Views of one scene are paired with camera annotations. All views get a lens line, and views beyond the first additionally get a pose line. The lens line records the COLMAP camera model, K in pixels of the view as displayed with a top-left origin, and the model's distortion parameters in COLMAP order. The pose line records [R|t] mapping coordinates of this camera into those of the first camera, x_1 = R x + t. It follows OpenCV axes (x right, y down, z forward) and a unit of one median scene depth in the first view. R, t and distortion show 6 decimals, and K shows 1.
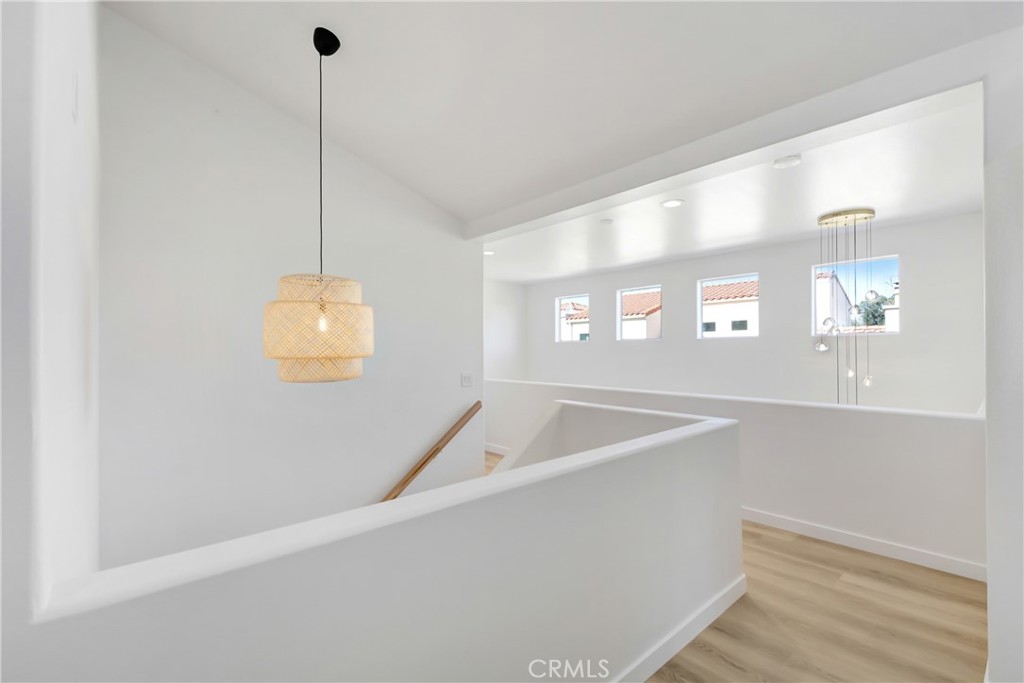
lens RADIAL K [[464.5, 0, 516.3], [0, 464.5, 336.8], [0, 0, 1]] dist [-0.000747, -0.000646]
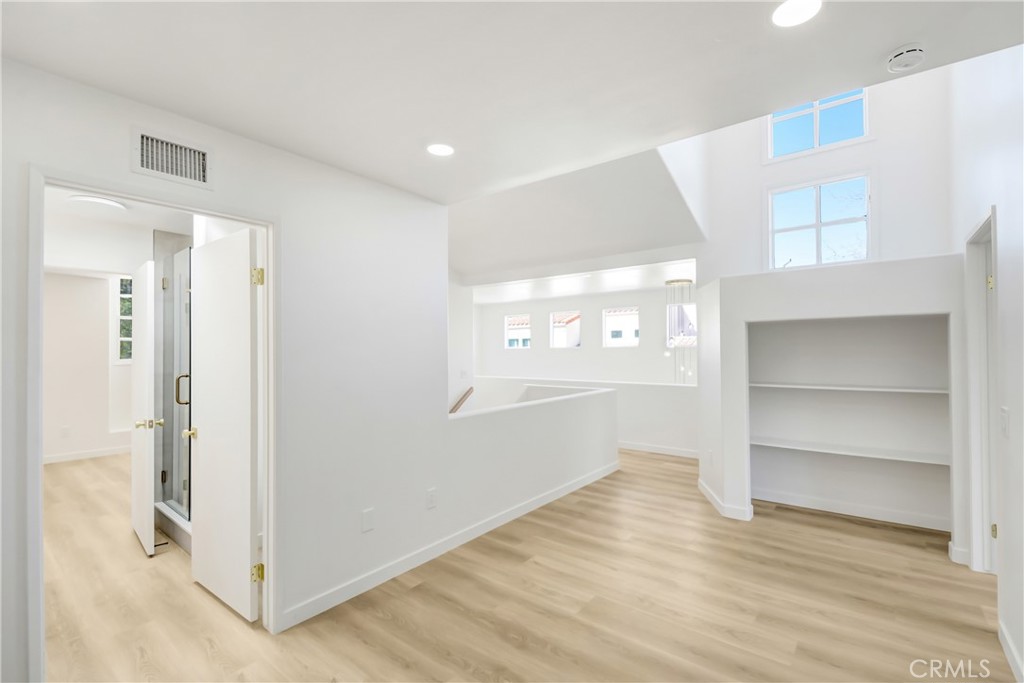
lens RADIAL K [[464.5, 0, 507.7], [0, 464.5, 346.9], [0, 0, 1]] dist [-0.000747, -0.000646]
pose [[0.988351, 0.000114, 0.152192, -0.201859], [-0.002361, 0.999891, 0.014586, -0.025100], [-0.152173, -0.014775, 0.988243, -0.608622]]
